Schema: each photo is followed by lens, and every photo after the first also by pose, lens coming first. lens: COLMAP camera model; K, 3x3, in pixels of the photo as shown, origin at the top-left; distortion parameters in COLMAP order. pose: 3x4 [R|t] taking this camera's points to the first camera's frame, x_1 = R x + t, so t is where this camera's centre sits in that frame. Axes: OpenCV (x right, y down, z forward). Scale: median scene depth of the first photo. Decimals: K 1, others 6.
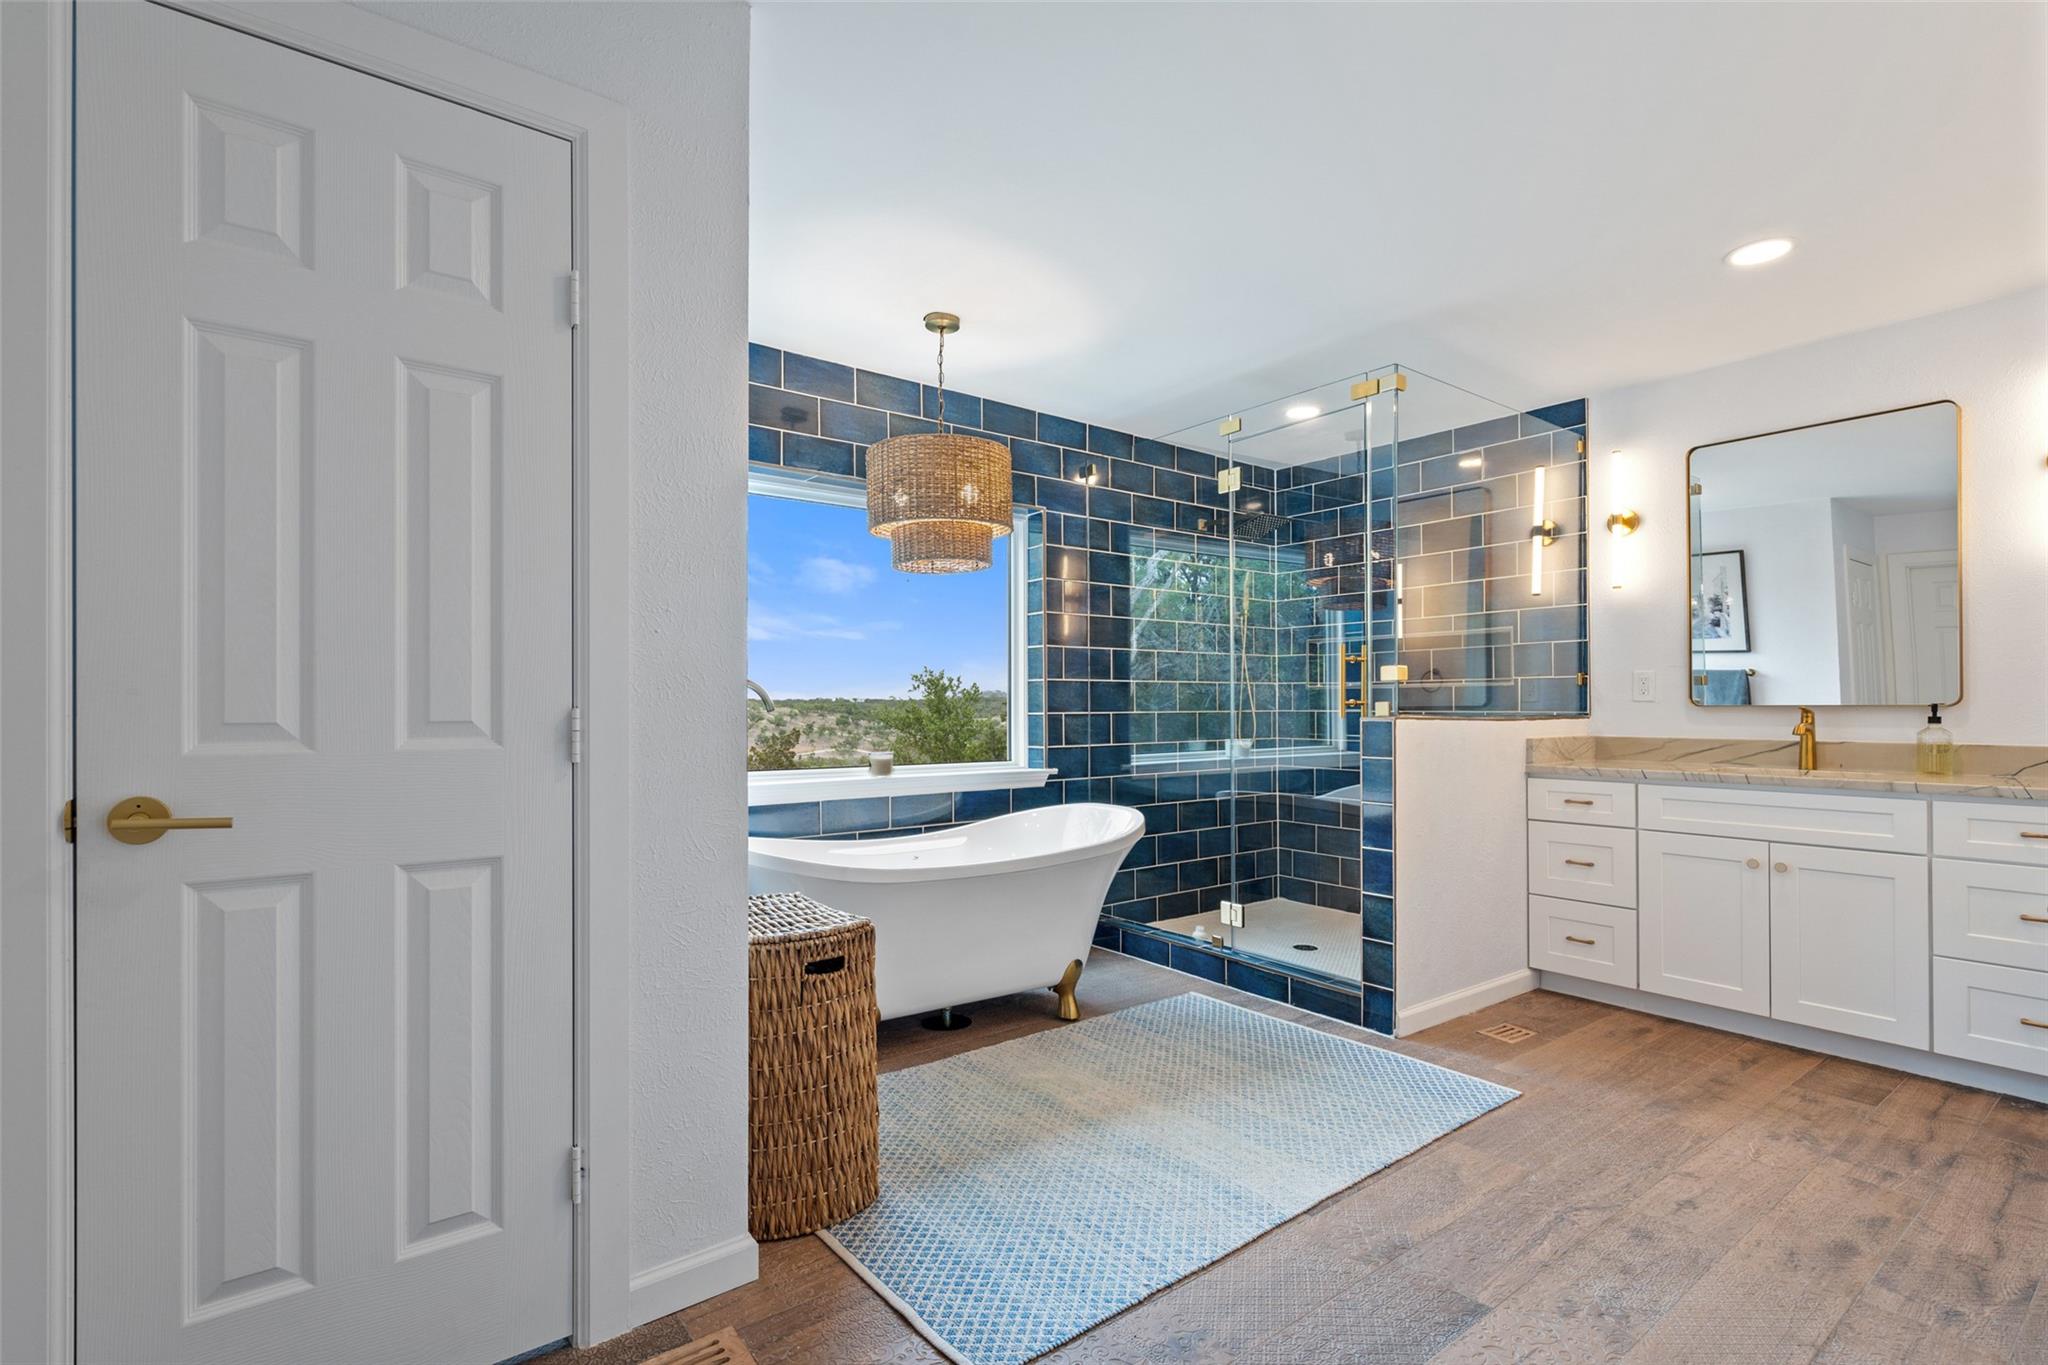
lens RADIAL K [[944.0, 0, 1020.1], [0, 944.0, 695.8], [0, 0, 1]] dist [0.003135, 0.000603]
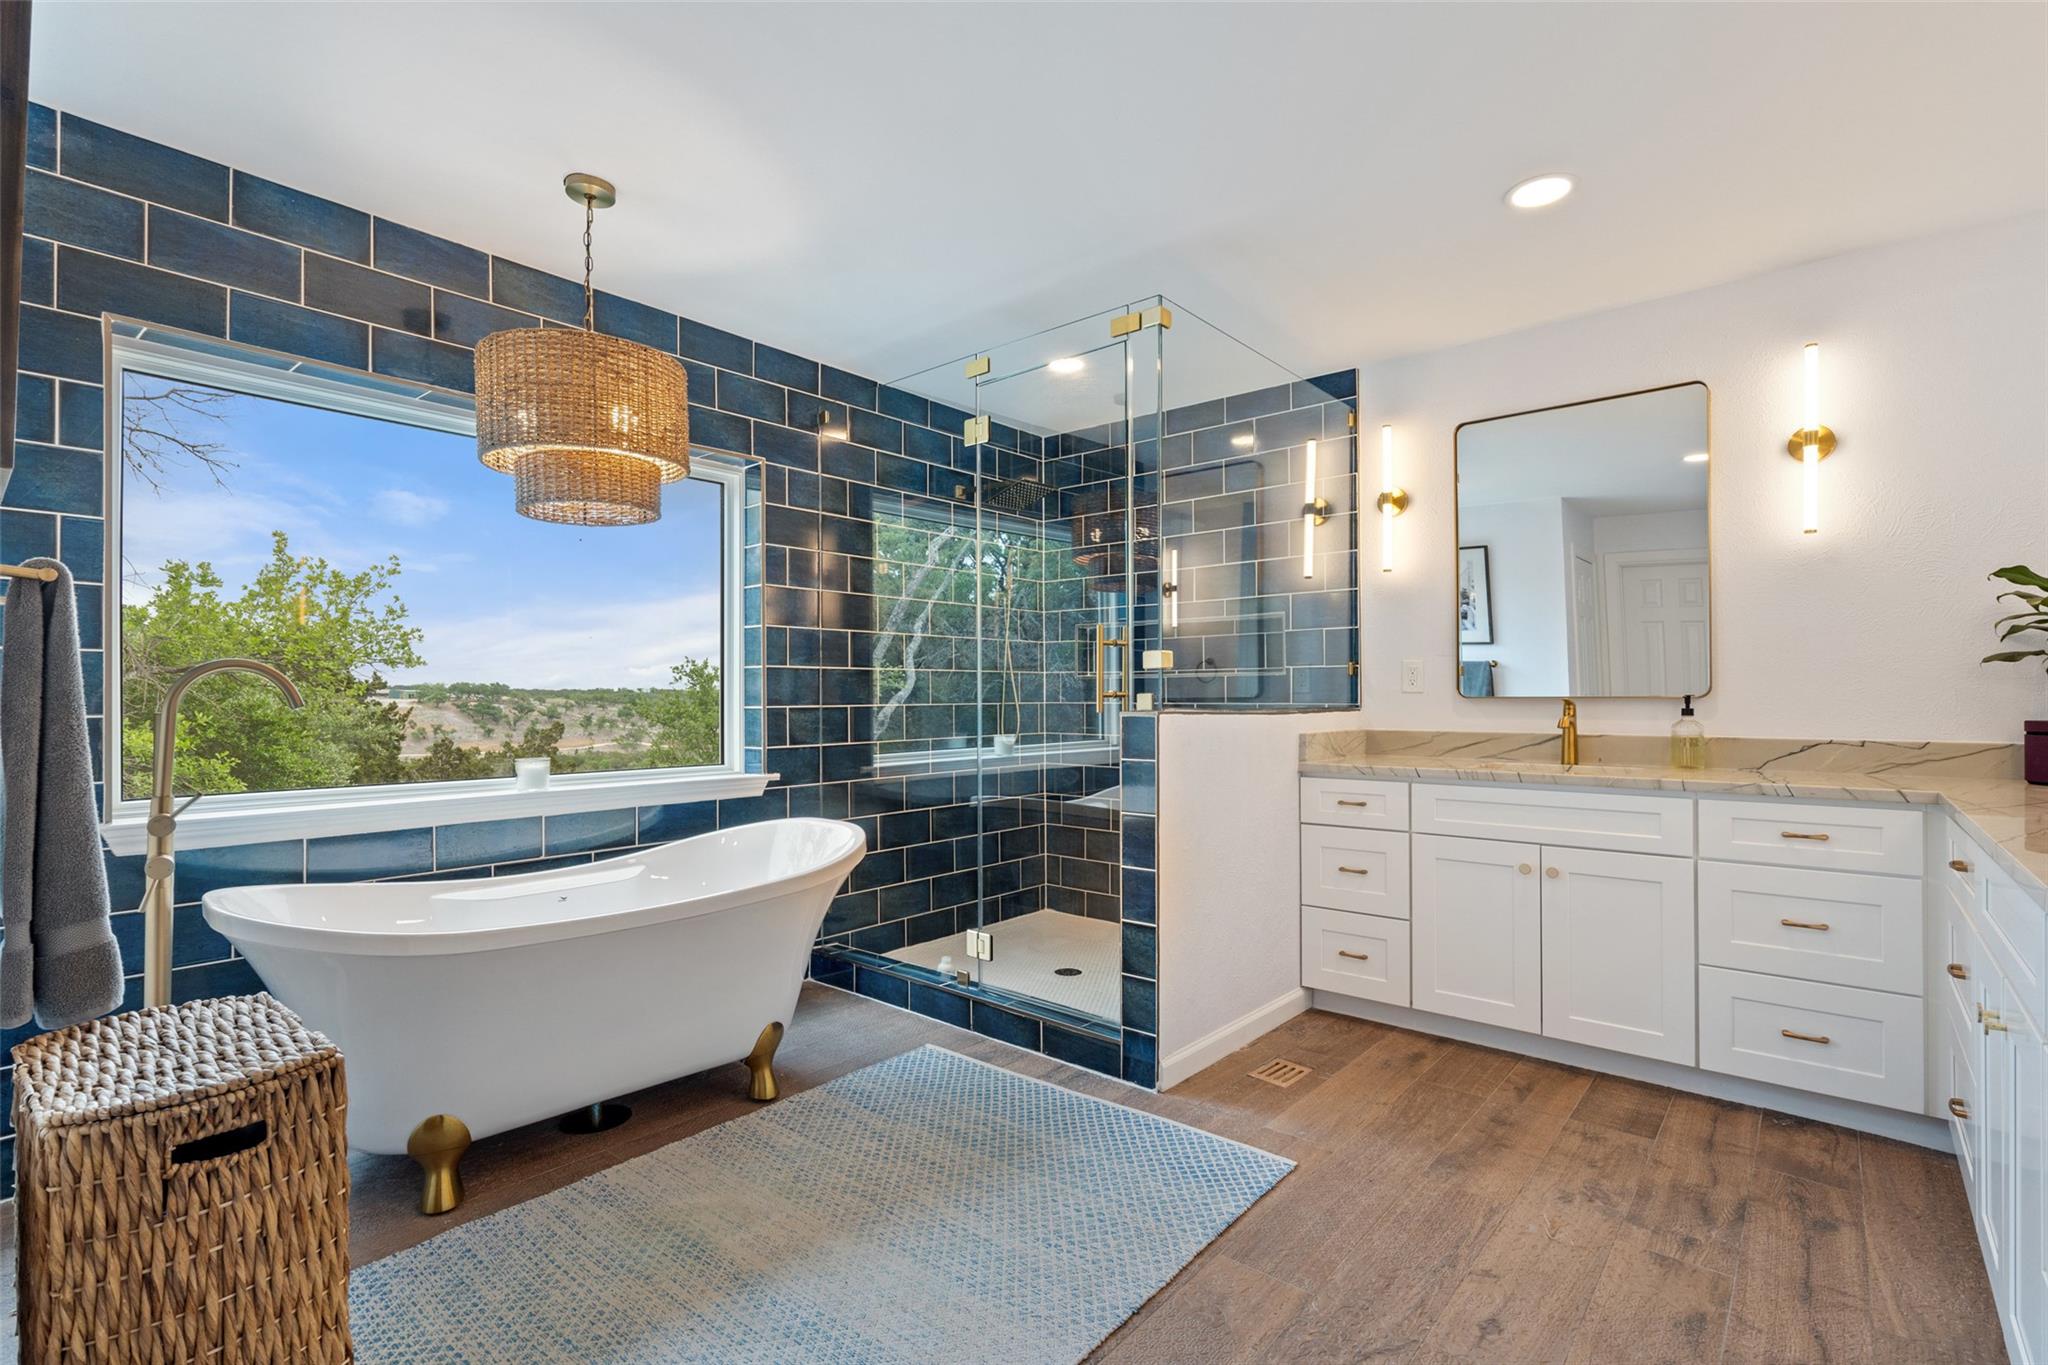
lens RADIAL K [[943.2, 0, 1016.3], [0, 943.2, 684.0], [0, 0, 1]] dist [0.000694, 0.000799]
pose [[0.978601, 0.001398, 0.205763, 0.089042], [-0.000997, 0.999997, -0.002051, -0.000260], [-0.205765, 0.001802, 0.978600, 0.180218]]
